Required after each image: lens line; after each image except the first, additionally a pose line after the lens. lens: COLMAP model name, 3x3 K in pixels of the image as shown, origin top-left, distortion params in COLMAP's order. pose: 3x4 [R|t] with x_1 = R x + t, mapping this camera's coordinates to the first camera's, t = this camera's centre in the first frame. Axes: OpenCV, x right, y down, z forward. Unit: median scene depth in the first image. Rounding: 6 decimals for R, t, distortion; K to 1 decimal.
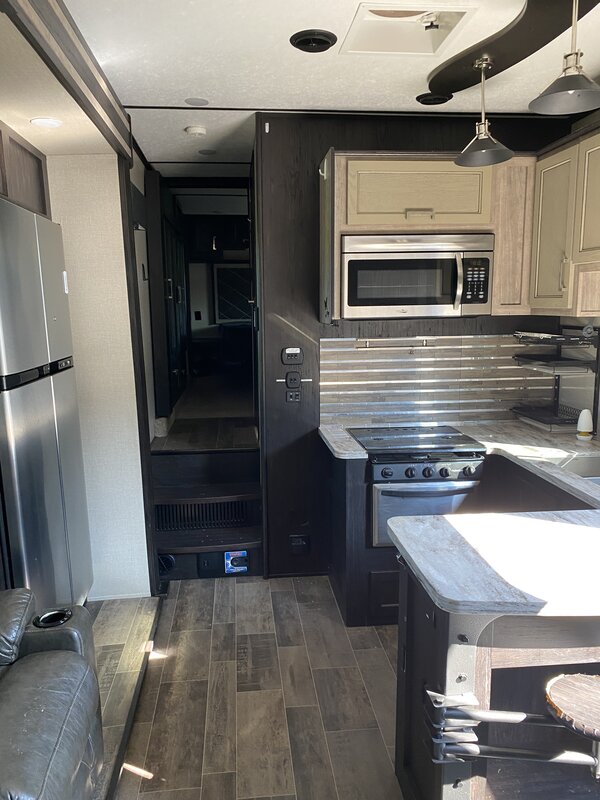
lens RADIAL K [[613.9, 0, 299.2], [0, 613.9, 403.9], [0, 0, 1]] dist [0.009066, 0.002188]
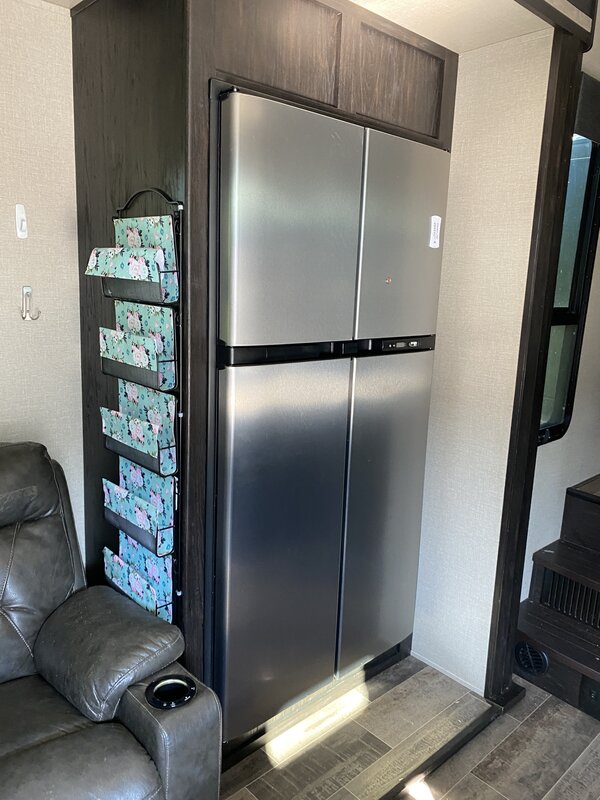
lens RADIAL K [[613.9, 0, 299.8], [0, 613.9, 393.1], [0, 0, 1]] dist [0.009066, 0.002188]
pose [[0.597747, 0.205206, -0.774977, 0.103784], [-0.189032, 0.975505, 0.112502, -0.058886], [0.779080, 0.079248, 0.621896, 0.402067]]
